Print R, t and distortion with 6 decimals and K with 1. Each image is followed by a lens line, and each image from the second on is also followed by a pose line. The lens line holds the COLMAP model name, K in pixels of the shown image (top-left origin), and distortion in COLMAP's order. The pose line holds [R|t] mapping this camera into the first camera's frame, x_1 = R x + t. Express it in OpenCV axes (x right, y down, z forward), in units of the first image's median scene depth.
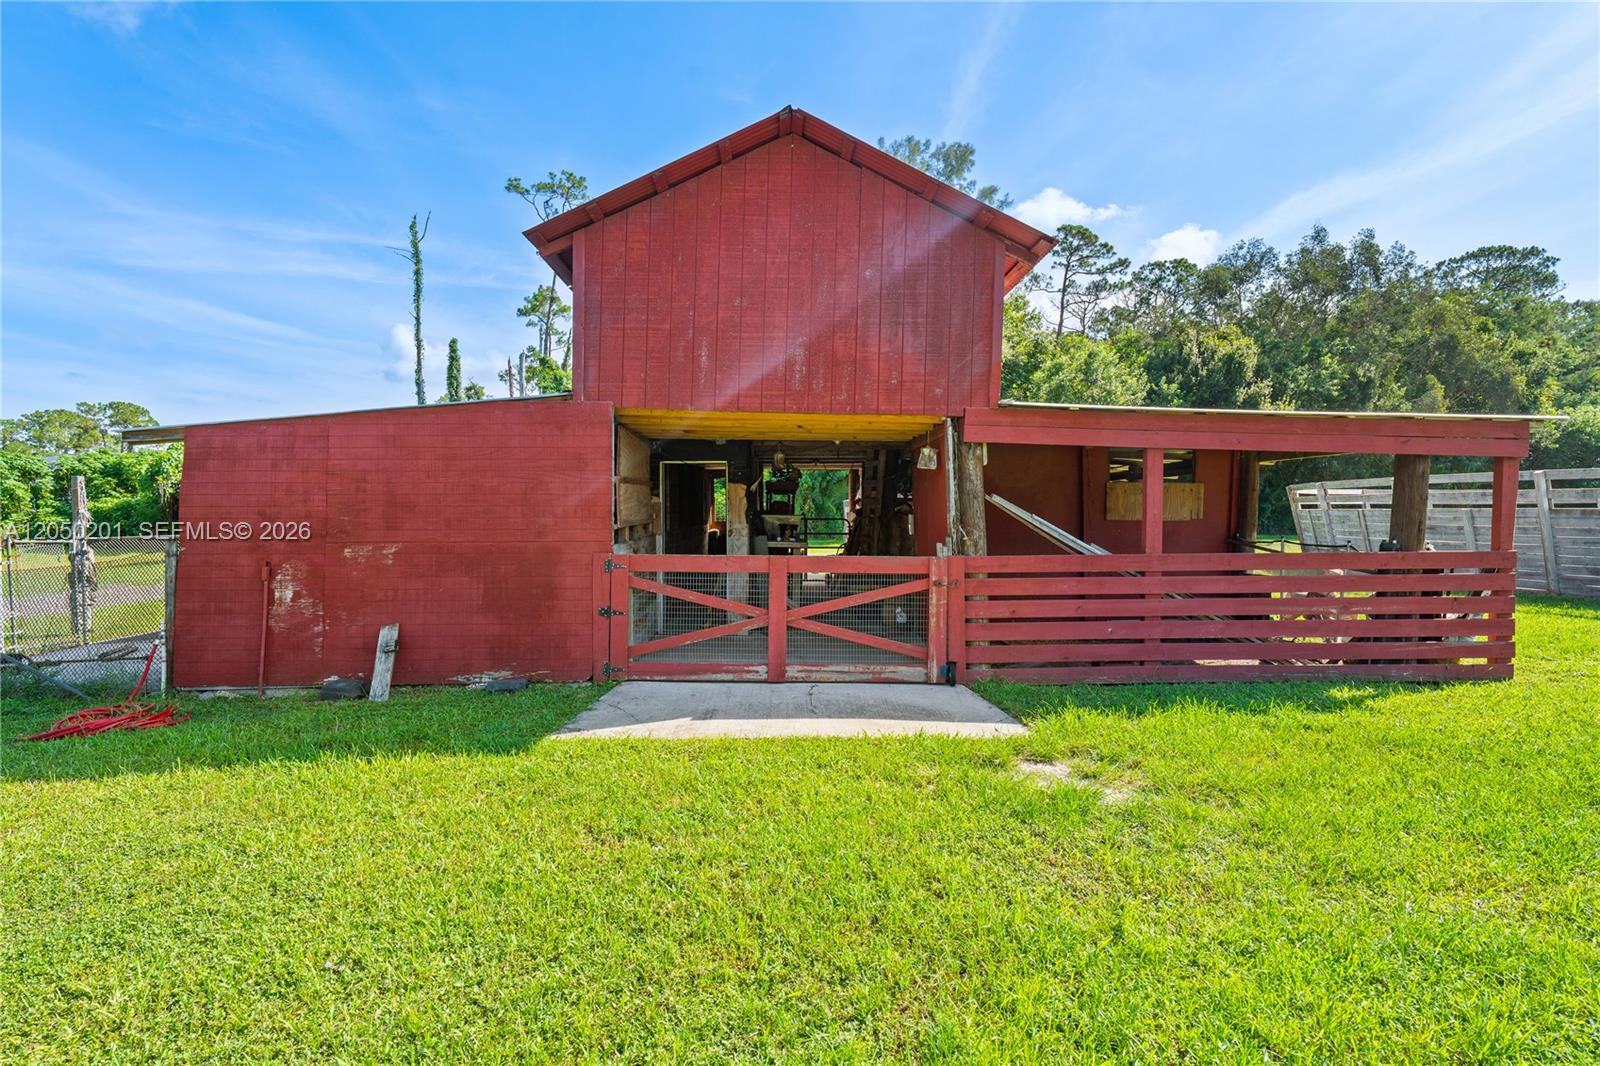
lens RADIAL K [[786.6, 0, 800.0], [0, 786.6, 526.0], [0, 0, 1]] dist [0.004179, 0.000670]
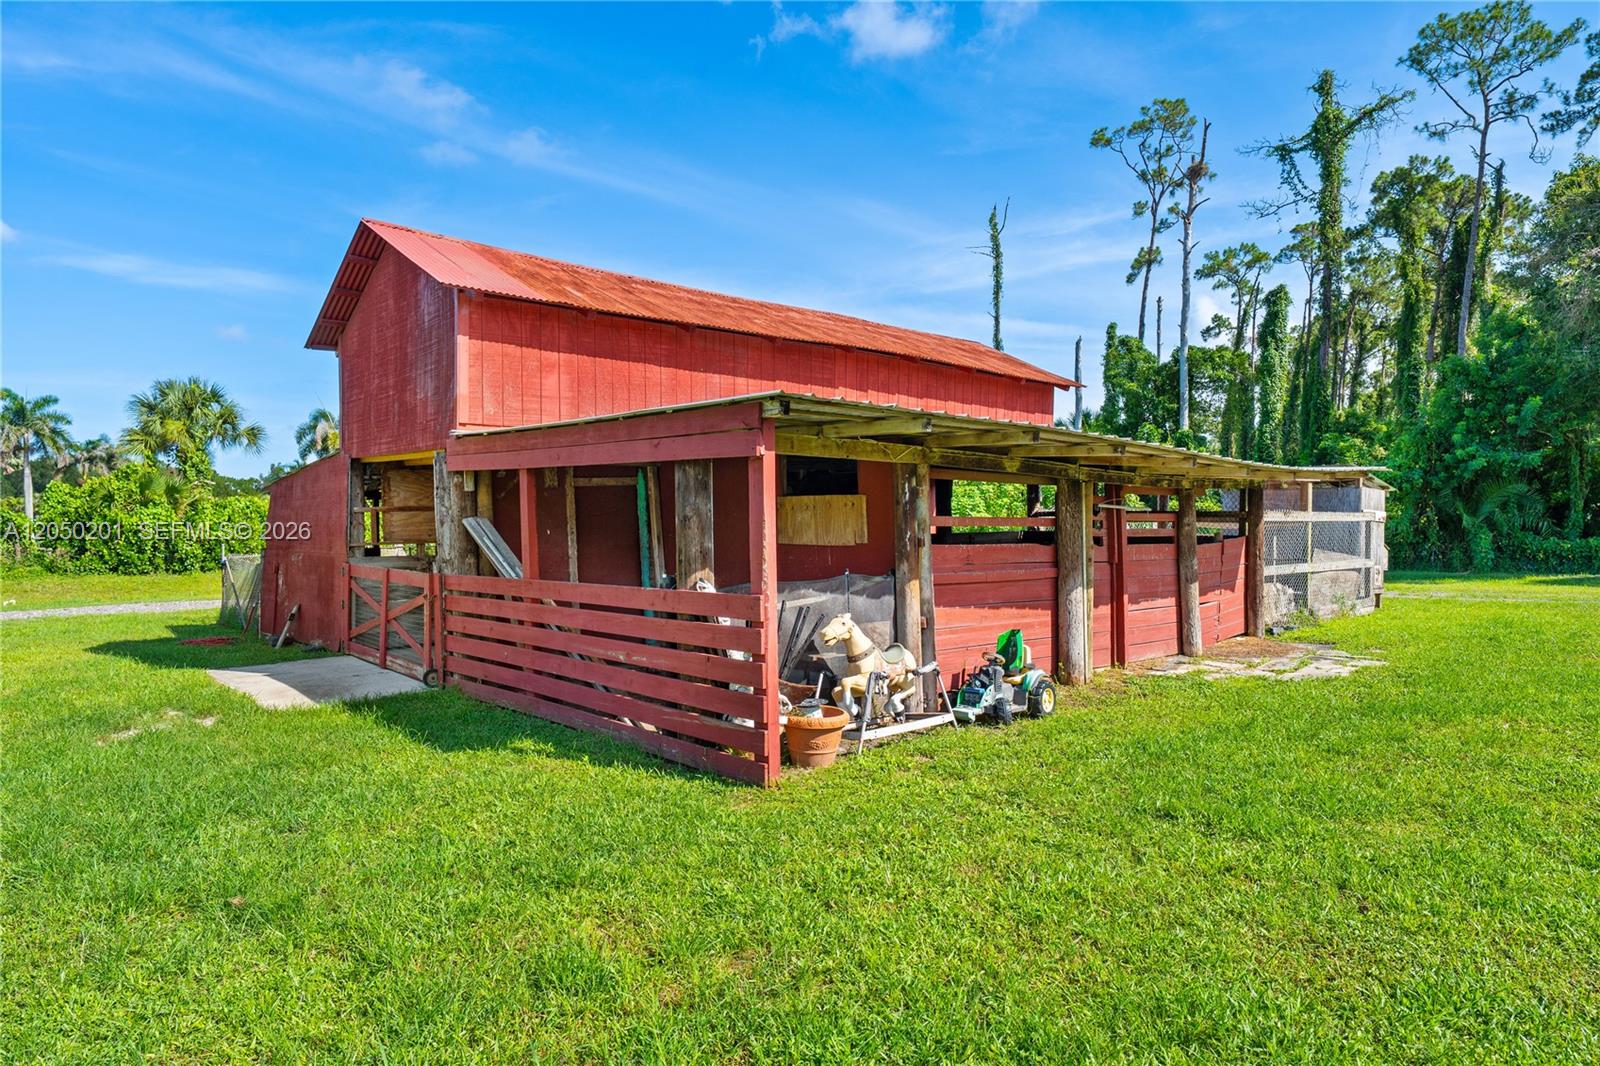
lens RADIAL K [[994.3, 0, 800.2], [0, 994.3, 537.5], [0, 0, 1]] dist [-0.001227, 0.000228]
pose [[0.649792, -0.003507, -0.760104, 0.230742], [-0.000087, 0.999989, -0.004689, -0.002000], [0.760112, 0.003113, 0.649784, 0.071109]]
